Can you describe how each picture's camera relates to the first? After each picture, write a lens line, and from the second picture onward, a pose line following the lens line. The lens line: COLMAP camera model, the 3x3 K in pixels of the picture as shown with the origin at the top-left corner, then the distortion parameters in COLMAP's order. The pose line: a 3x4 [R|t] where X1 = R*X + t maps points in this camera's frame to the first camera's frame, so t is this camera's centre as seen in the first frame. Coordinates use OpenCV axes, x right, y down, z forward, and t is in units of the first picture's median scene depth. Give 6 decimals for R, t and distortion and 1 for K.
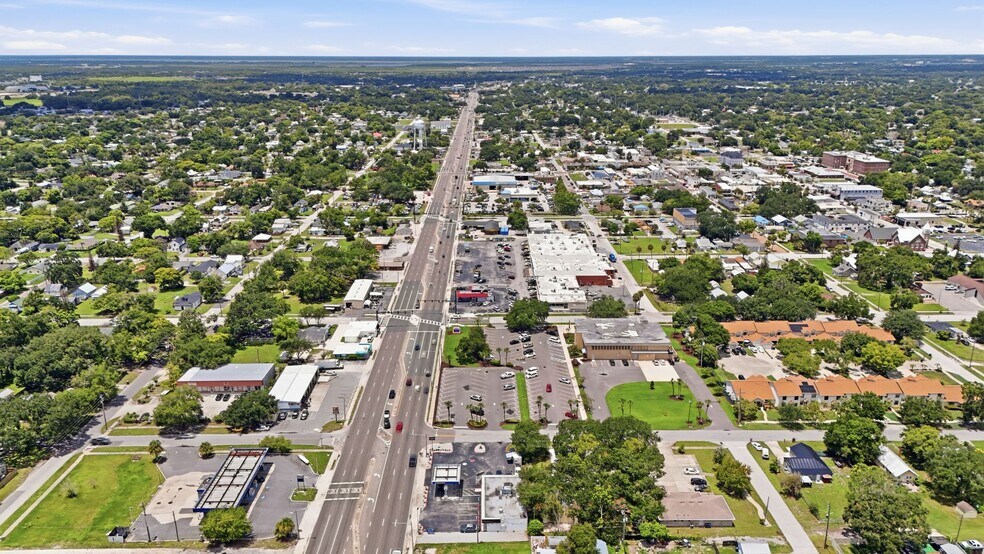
lens RADIAL K [[719.7, 0, 498.2], [0, 719.7, 271.1], [0, 0, 1]] dist [0.080538, -0.067585]
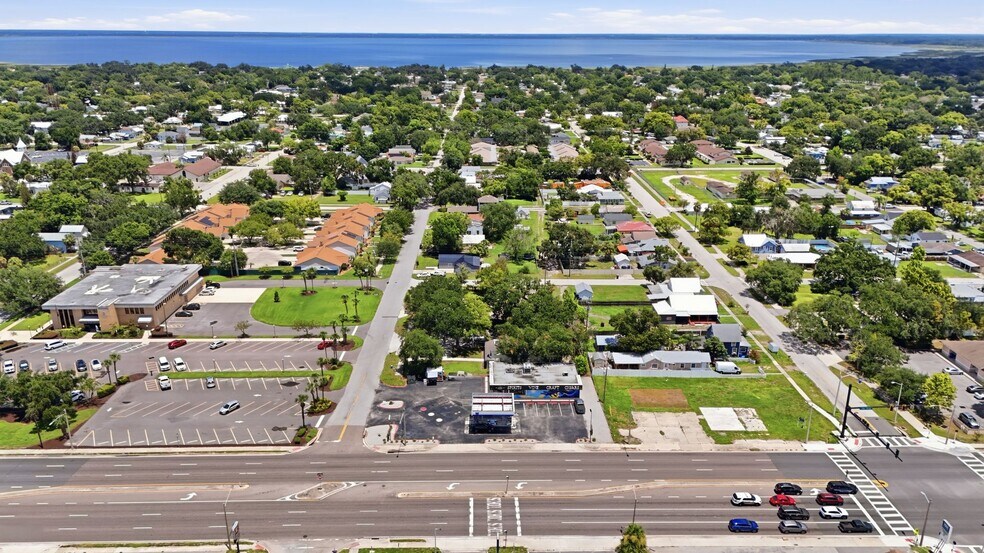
lens RADIAL K [[719.7, 0, 495.5], [0, 719.7, 283.7], [0, 0, 1]] dist [0.080538, -0.067585]
pose [[0.002434, -0.328924, 0.944353, -0.506653], [0.282804, 0.906032, 0.314848, -0.038260], [-0.959175, 0.266300, 0.095226, 0.641798]]
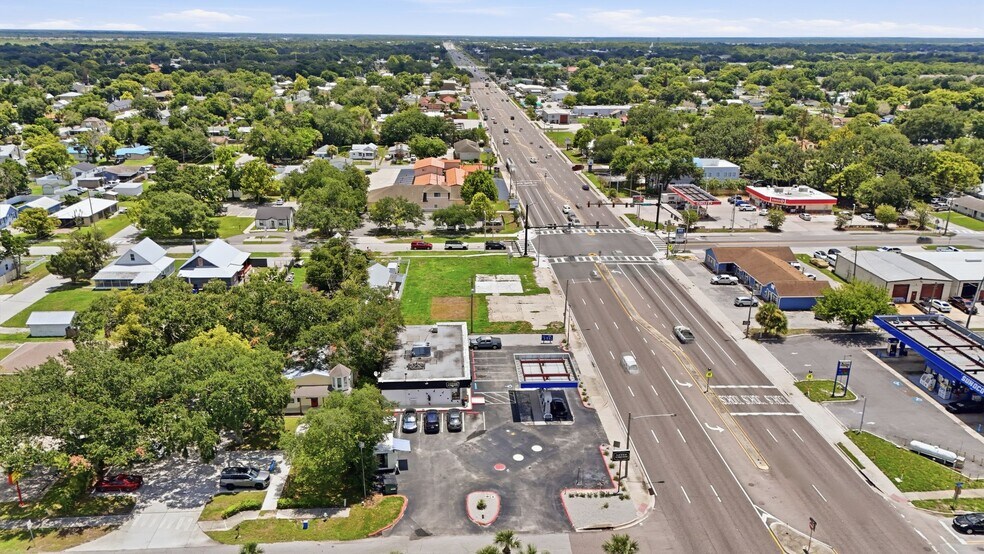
lens RADIAL K [[719.7, 0, 494.0], [0, 719.7, 280.8], [0, 0, 1]] dist [0.080538, -0.067585]
pose [[-0.998859, 0.007303, -0.047194, -0.011627], [-0.021381, 0.815265, 0.578693, -0.027915], [0.042702, 0.579042, -0.814179, 0.963698]]
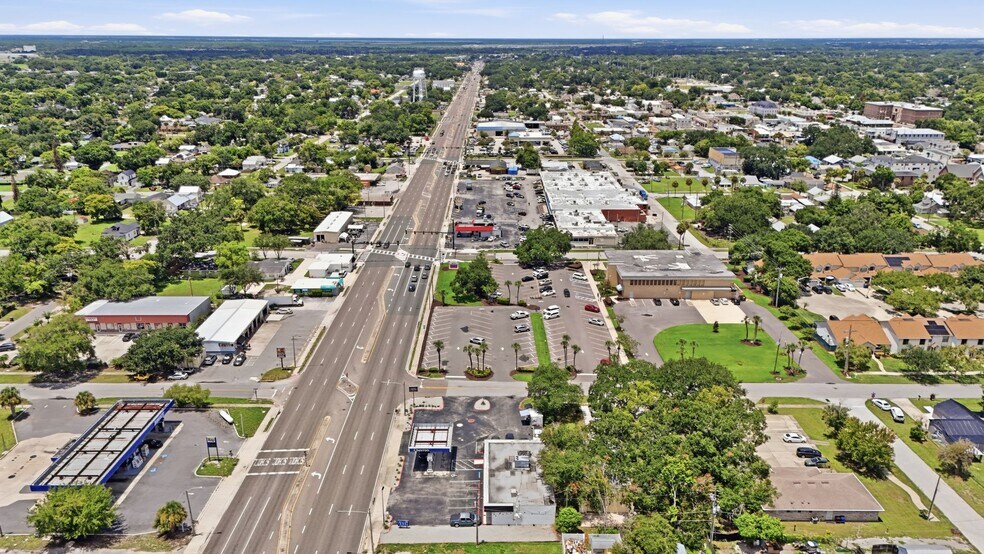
lens RADIAL K [[719.7, 0, 497.8], [0, 719.7, 272.8], [0, 0, 1]] dist [0.080538, -0.067585]
pose [[0.999957, 0.005990, -0.007084, -0.004665], [-0.005818, 0.999694, 0.024025, 0.080240], [0.007226, -0.023983, 0.999686, 0.242418]]
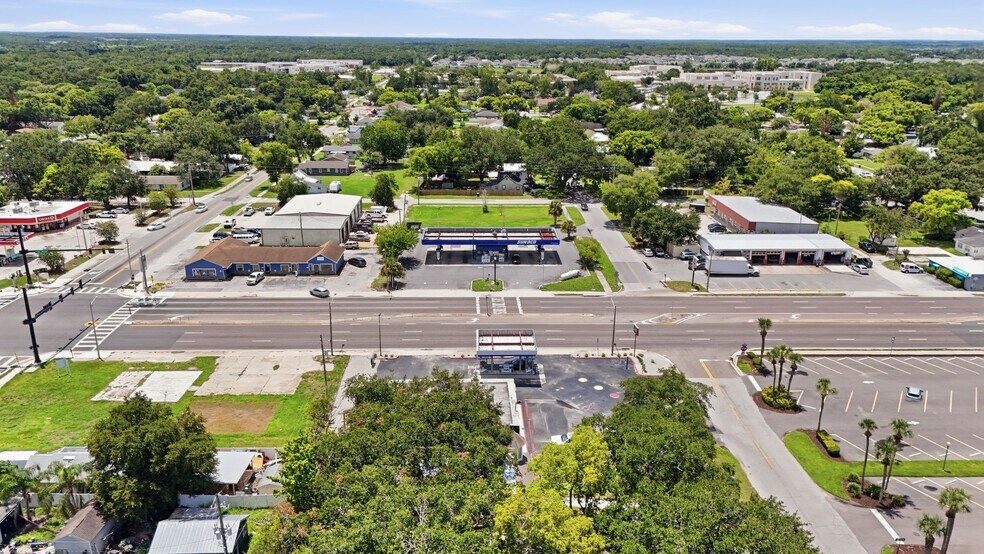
lens RADIAL K [[719.7, 0, 497.1], [0, 719.7, 279.4], [0, 0, 1]] dist [0.080538, -0.067585]
pose [[0.017681, 0.318003, -0.947925, 0.285917], [-0.294897, 0.907557, 0.298960, 0.062682], [0.955366, 0.274254, 0.109825, 0.661698]]
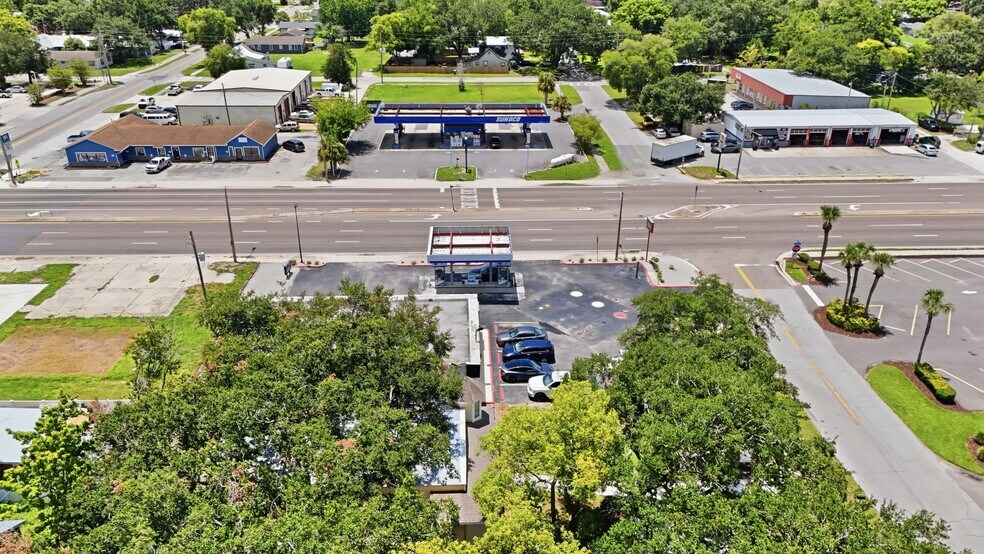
lens RADIAL K [[719.7, 0, 496.7], [0, 719.7, 280.3], [0, 0, 1]] dist [0.080538, -0.067585]
pose [[0.025122, 0.435079, -0.900042, 0.191887], [-0.290764, 0.864582, 0.409822, 0.101059], [0.956465, 0.251404, 0.148226, 0.688799]]
